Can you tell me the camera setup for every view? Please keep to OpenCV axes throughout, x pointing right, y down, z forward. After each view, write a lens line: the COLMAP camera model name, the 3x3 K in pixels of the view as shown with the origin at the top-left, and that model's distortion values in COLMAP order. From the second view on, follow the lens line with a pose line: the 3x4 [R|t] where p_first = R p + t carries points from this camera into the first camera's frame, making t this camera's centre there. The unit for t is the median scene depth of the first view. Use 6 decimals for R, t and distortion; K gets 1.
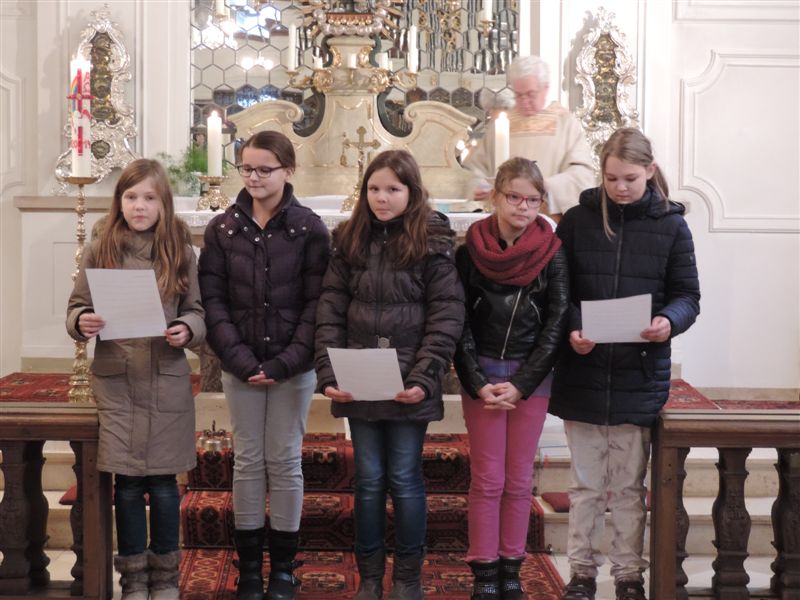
lens RADIAL K [[1752.1, 0, 400.0], [0, 1752.1, 300.0], [0, 0, 1]] dist [-0.075169, 0.466519]
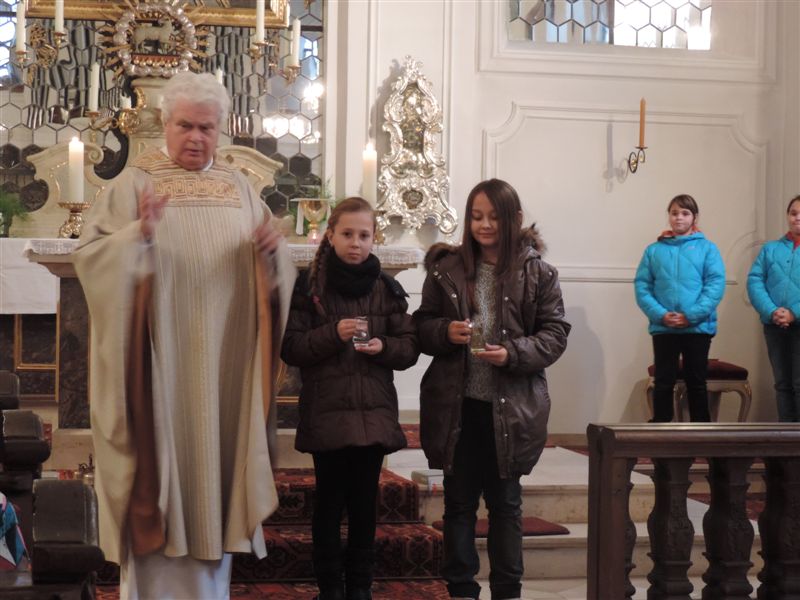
lens RADIAL K [[1752.1, 0, 400.0], [0, 1752.1, 300.0], [0, 0, 1]] dist [-0.075169, 0.466519]
pose [[0.978342, 0.005359, 0.206927, -0.097760], [0.005156, 0.998724, -0.050243, 0.023824], [-0.206932, 0.050222, 0.977065, 0.020450]]
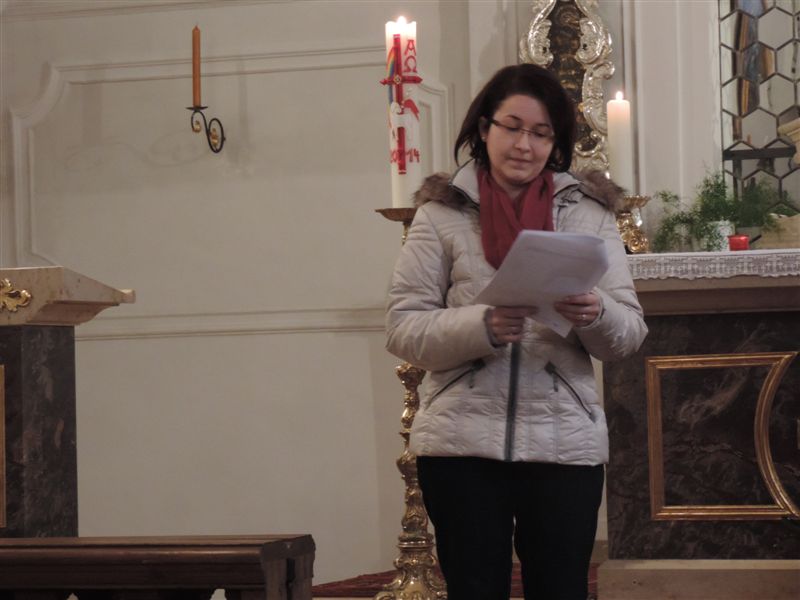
lens RADIAL K [[3044.0, 0, 400.0], [0, 3044.0, 300.0], [0, 0, 1]] dist [0.127733, 1.691552]
pose [[0.936502, -0.041856, -0.348154, 0.140072], [0.013526, 0.996423, -0.083410, 0.038150], [0.350400, 0.073405, 0.933719, -0.002544]]
